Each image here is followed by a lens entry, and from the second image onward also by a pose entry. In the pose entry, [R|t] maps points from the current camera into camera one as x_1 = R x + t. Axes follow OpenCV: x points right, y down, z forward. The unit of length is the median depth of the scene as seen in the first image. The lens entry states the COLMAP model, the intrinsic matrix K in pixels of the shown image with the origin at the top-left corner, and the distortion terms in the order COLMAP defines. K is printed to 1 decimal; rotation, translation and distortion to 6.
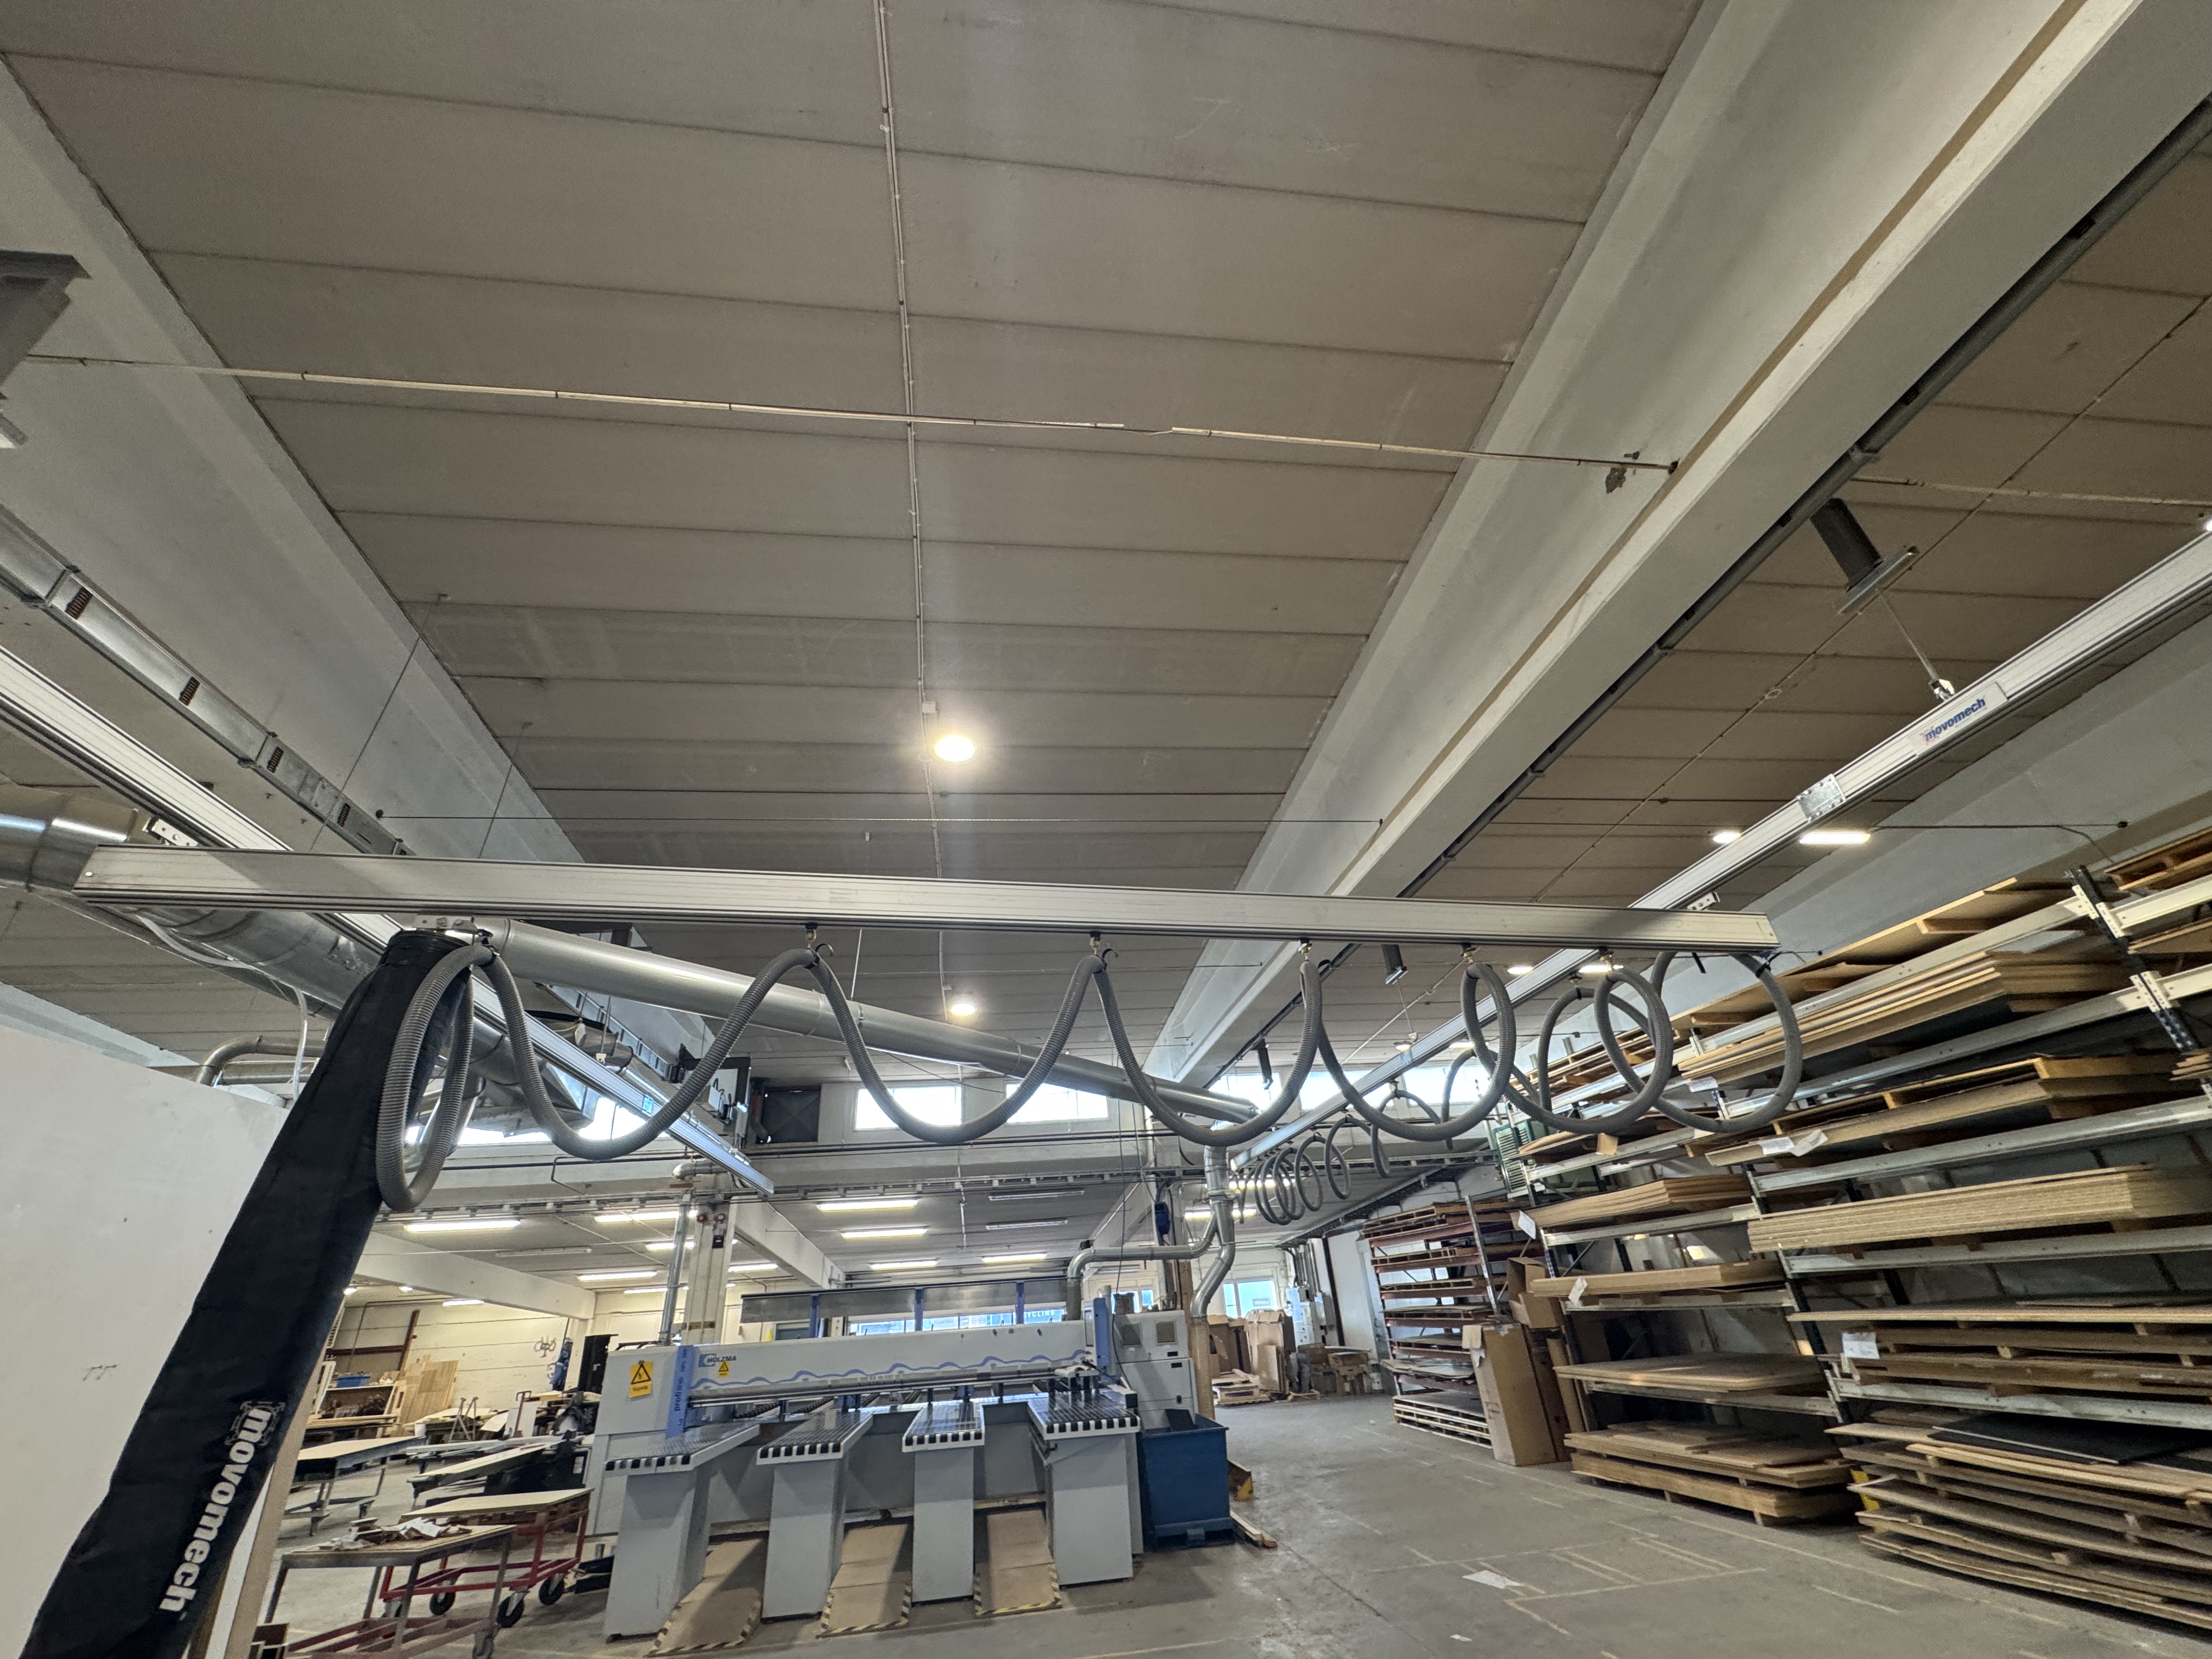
lens RADIAL K [[887.5, 0, 1114.4], [0, 887.5, 823.5], [0, 0, 1]] dist [-0.001226, -0.000189]
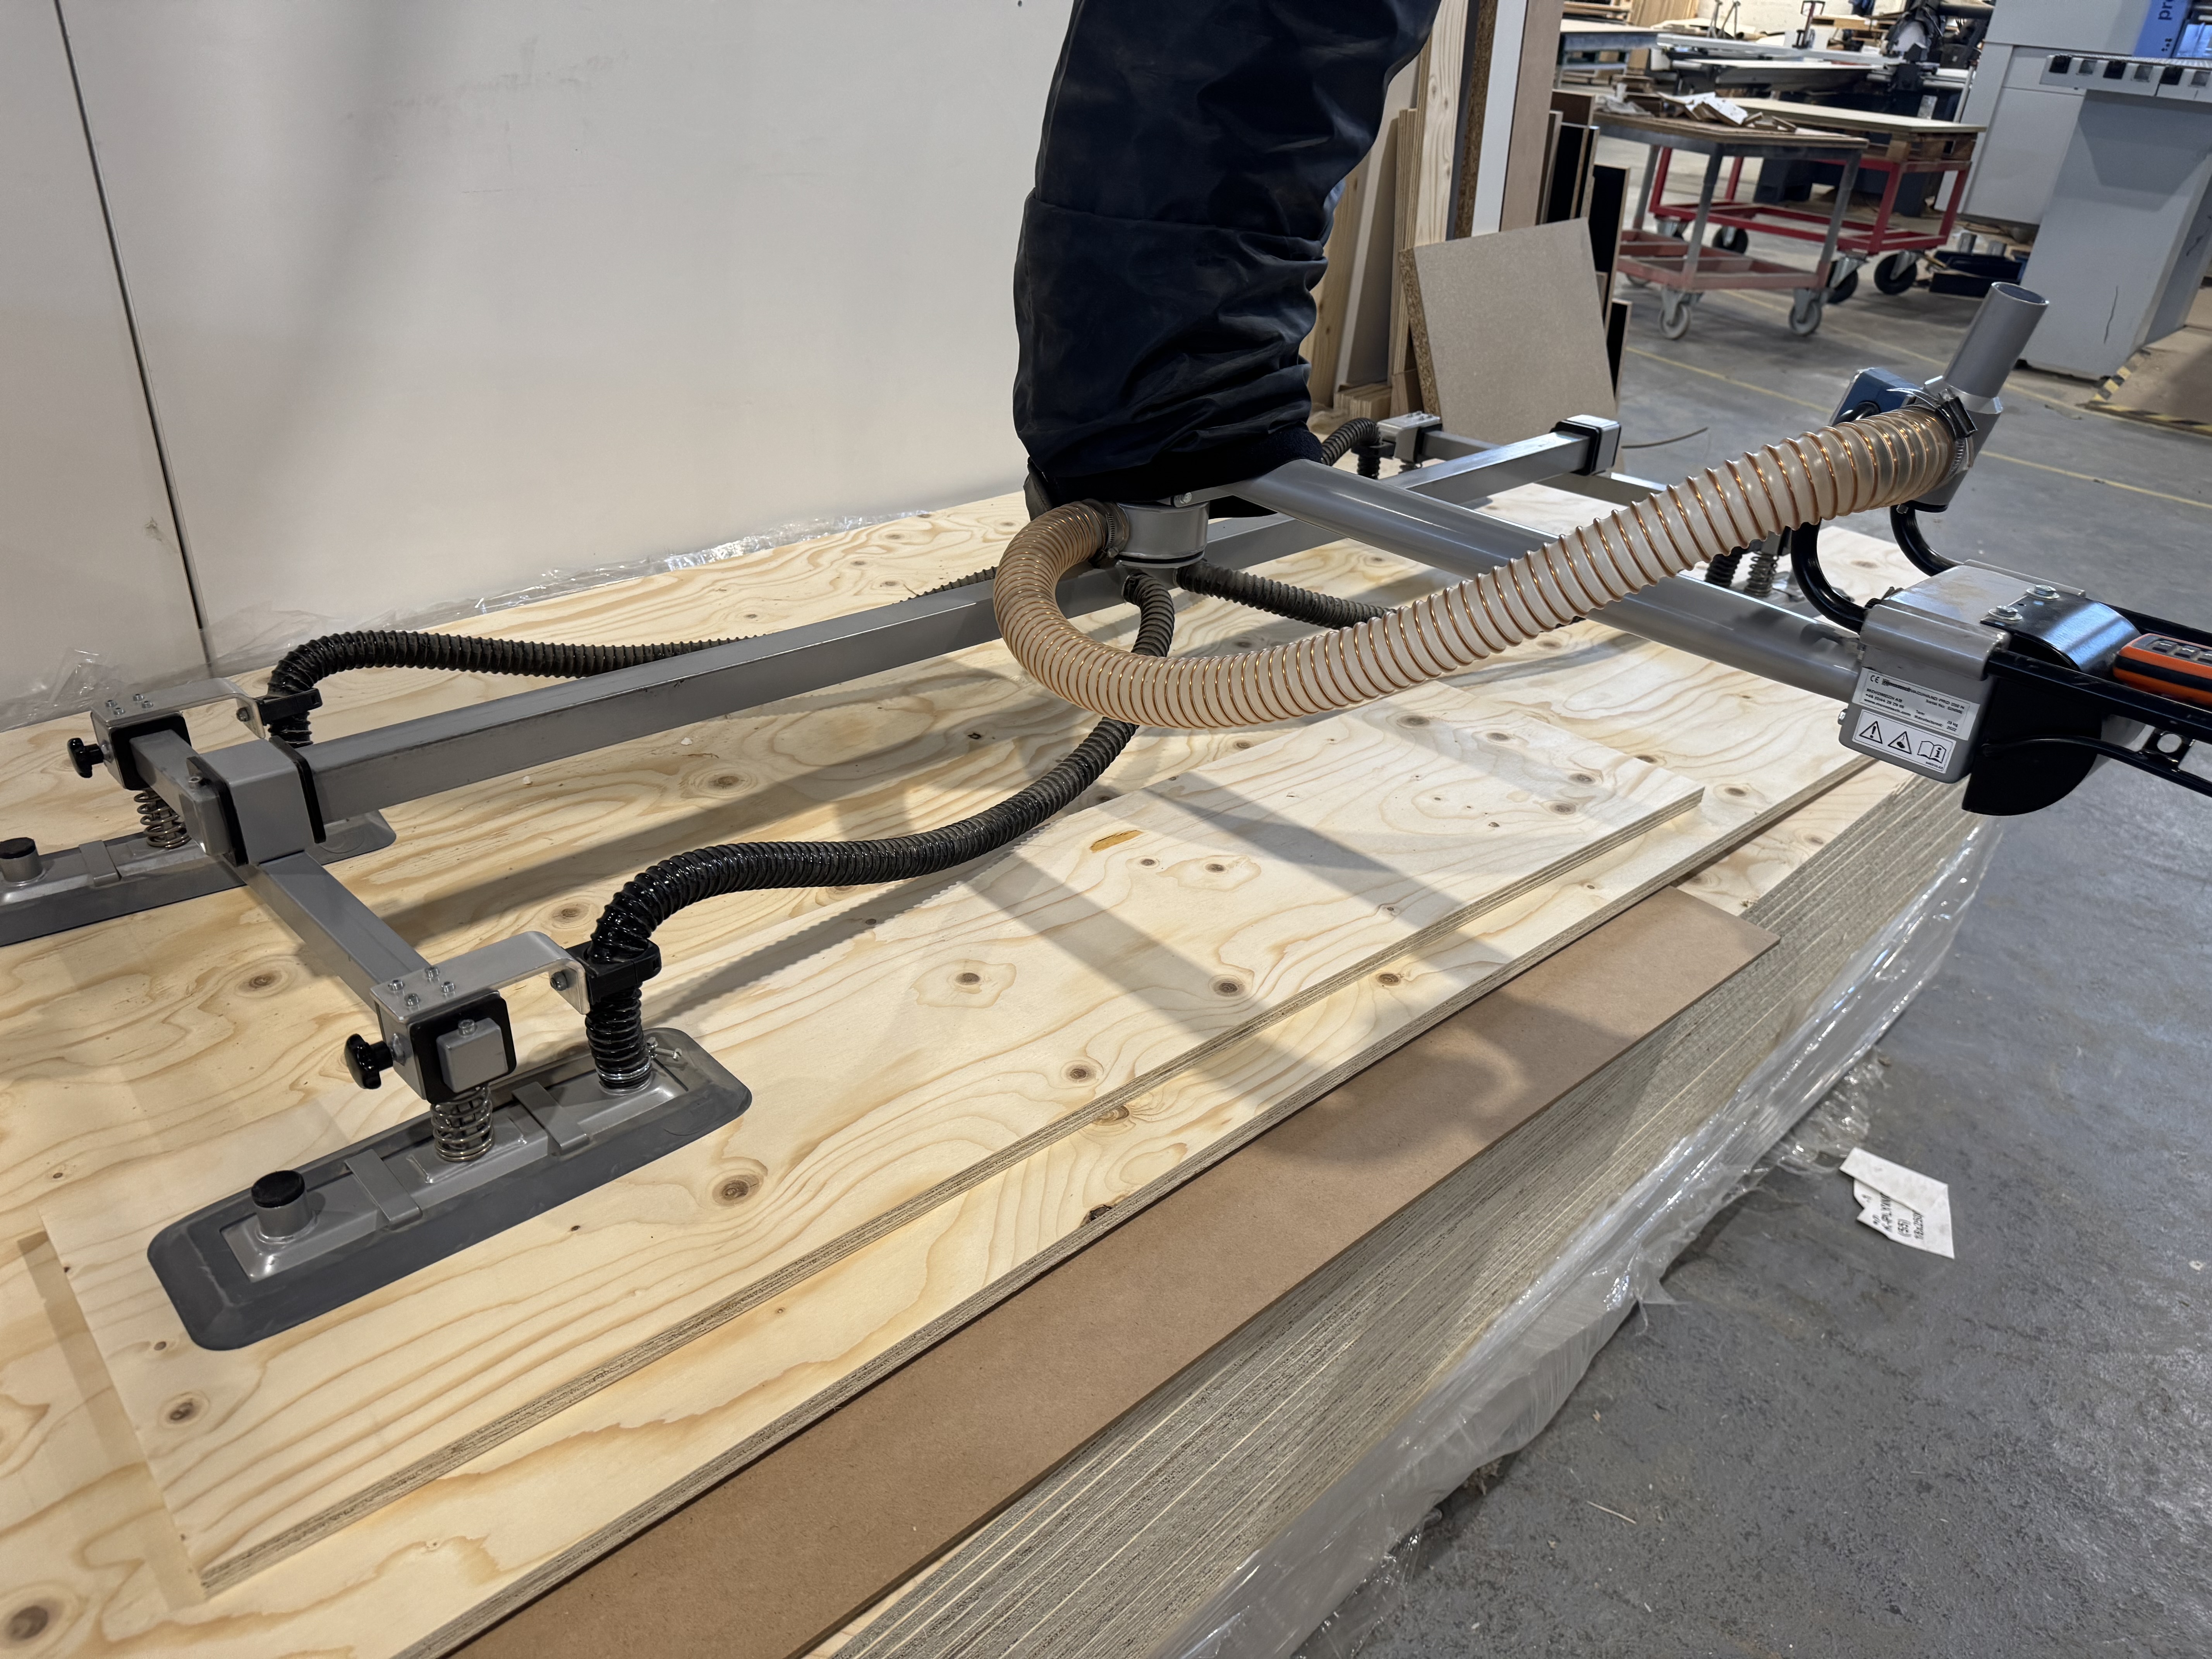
lens RADIAL K [[1576.8, 0, 1086.2], [0, 1576.8, 838.5], [0, 0, 1]] dist [0.008662, -0.005276]
pose [[0.620541, 0.477518, -0.622017, -0.143578], [0.278562, 0.607247, 0.744080, 0.171890], [0.733029, -0.635003, 0.243803, 0.123785]]
